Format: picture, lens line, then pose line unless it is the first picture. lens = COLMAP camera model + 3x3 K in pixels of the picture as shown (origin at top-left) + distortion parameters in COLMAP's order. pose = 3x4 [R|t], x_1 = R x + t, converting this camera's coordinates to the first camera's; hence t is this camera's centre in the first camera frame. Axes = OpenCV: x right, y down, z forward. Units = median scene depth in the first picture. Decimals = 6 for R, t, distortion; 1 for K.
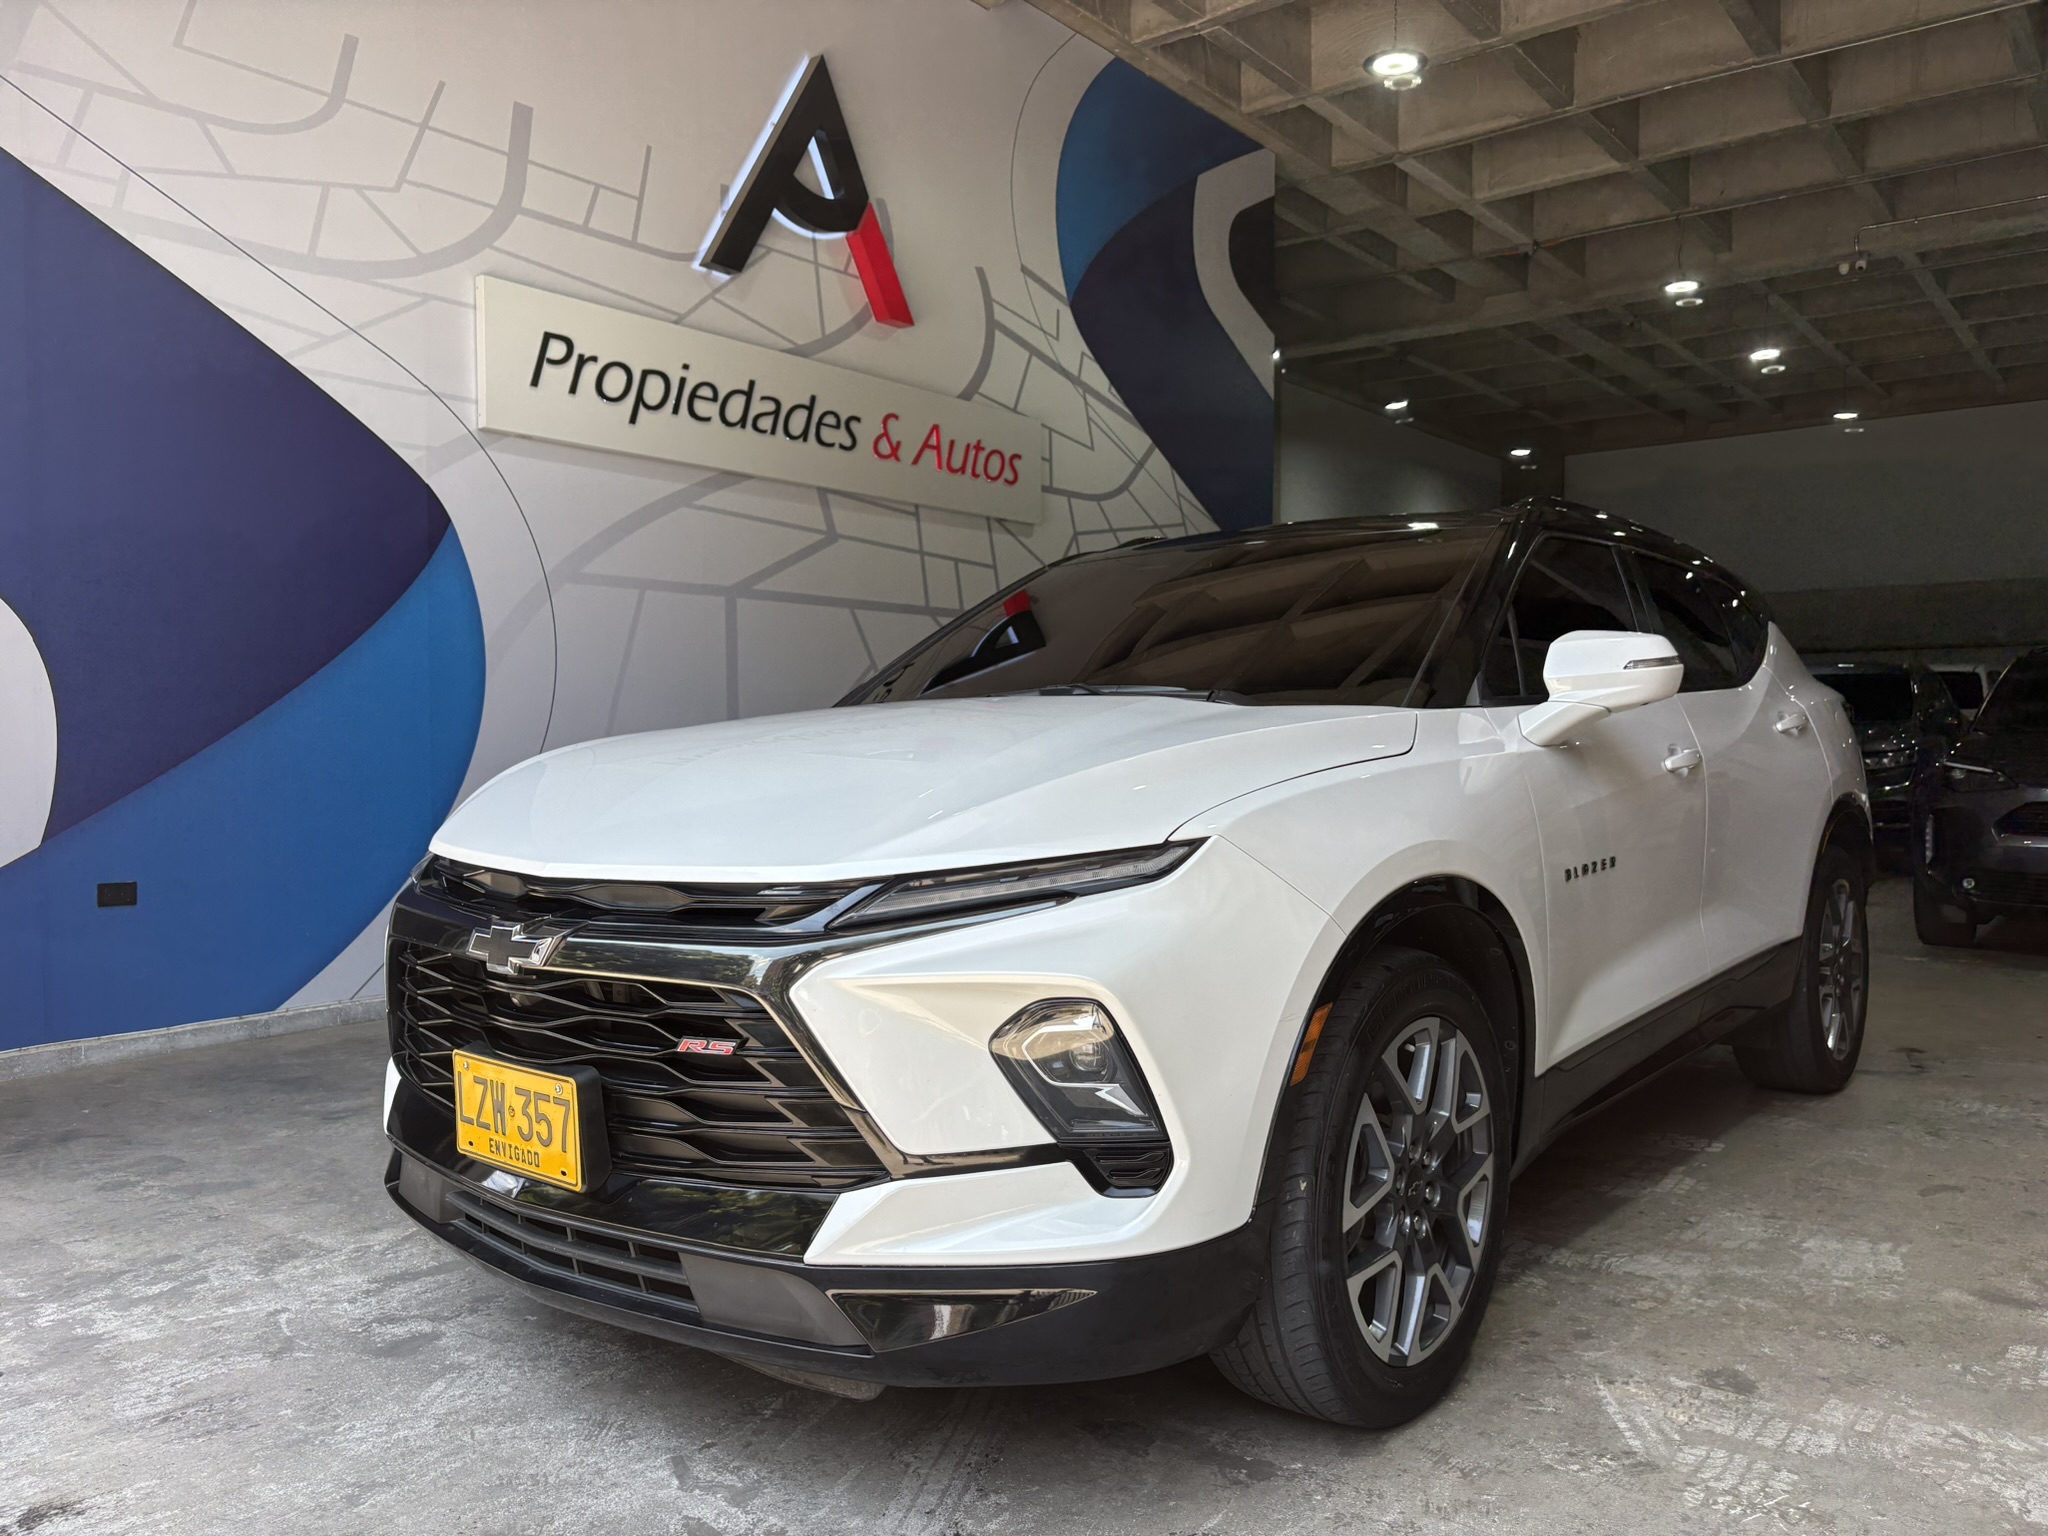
lens RADIAL K [[1549.2, 0, 1033.6], [0, 1549.2, 775.9], [0, 0, 1]] dist [0.037570, -0.038224]
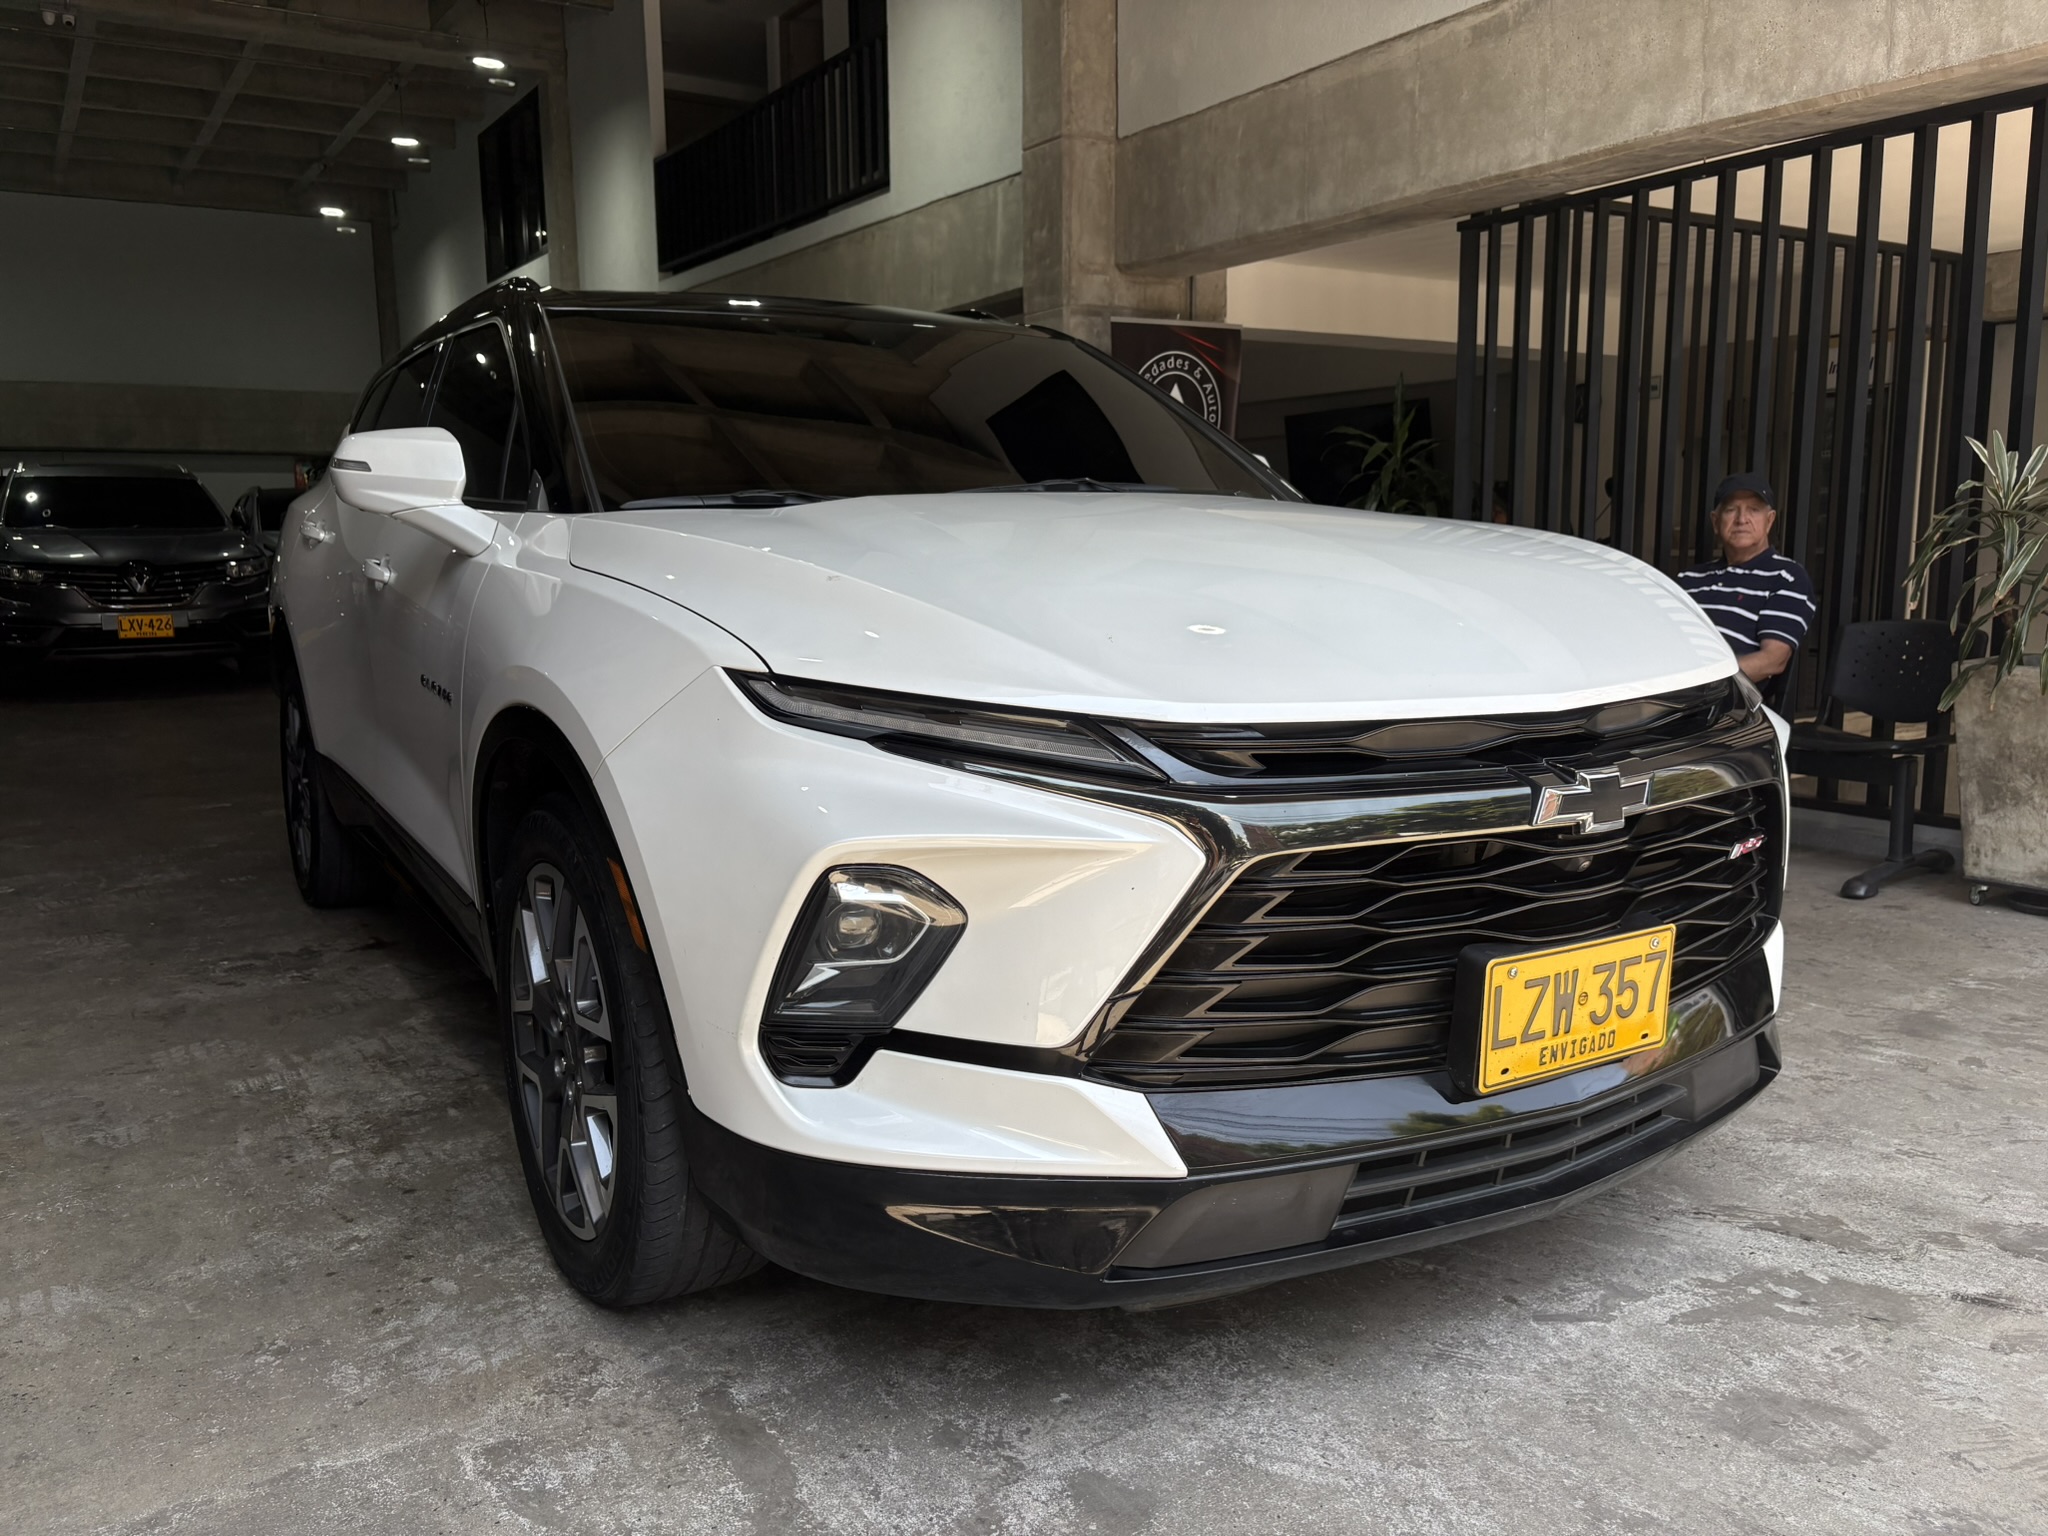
lens RADIAL K [[1549.2, 0, 1031.9], [0, 1549.2, 767.9], [0, 0, 1]] dist [0.037570, -0.038224]
pose [[0.341829, -0.146781, 0.928229, -1.163790], [0.037964, 0.989078, 0.142422, -0.031272], [-0.938995, -0.013445, 0.343668, 0.983521]]
